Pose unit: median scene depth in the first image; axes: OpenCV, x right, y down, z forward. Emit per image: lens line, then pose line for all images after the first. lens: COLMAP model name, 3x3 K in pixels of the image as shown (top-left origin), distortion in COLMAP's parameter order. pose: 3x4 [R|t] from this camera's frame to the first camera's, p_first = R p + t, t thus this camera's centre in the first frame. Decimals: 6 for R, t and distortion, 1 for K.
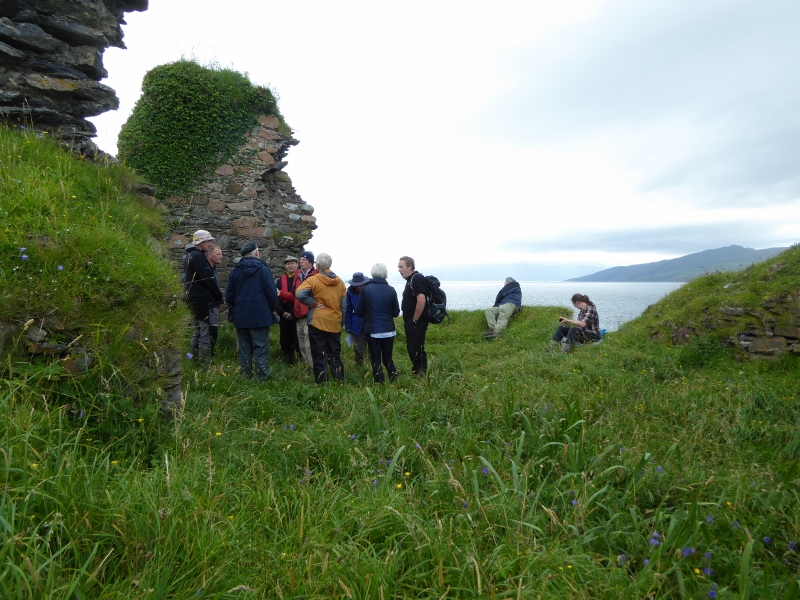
lens RADIAL K [[569.3, 0, 389.7], [0, 569.3, 300.6], [0, 0, 1]] dist [-0.003711, -0.001872]
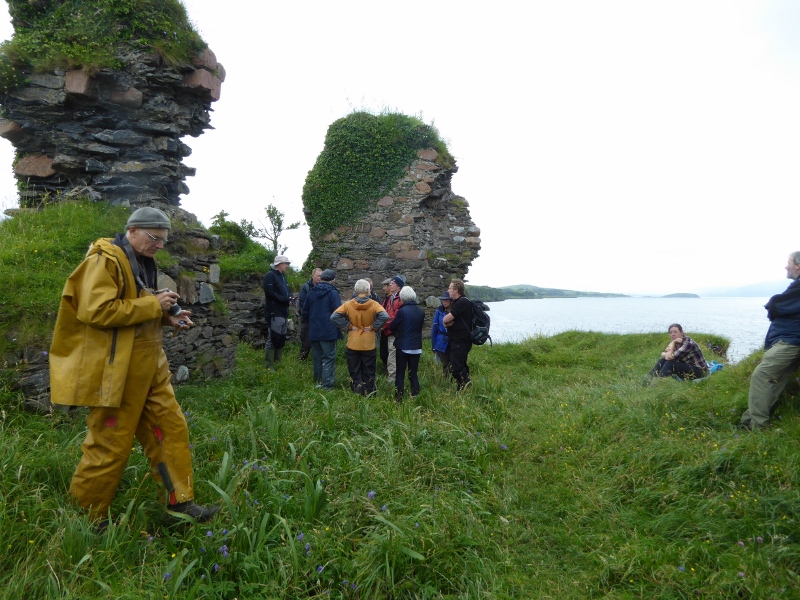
lens RADIAL K [[569.3, 0, 389.7], [0, 569.3, 300.6], [0, 0, 1]] dist [-0.003711, -0.001872]
pose [[0.859789, 0.022599, -0.510150, 0.300877], [-0.035894, 0.999224, -0.016230, -0.010988], [0.509387, 0.032266, 0.859933, 0.023971]]
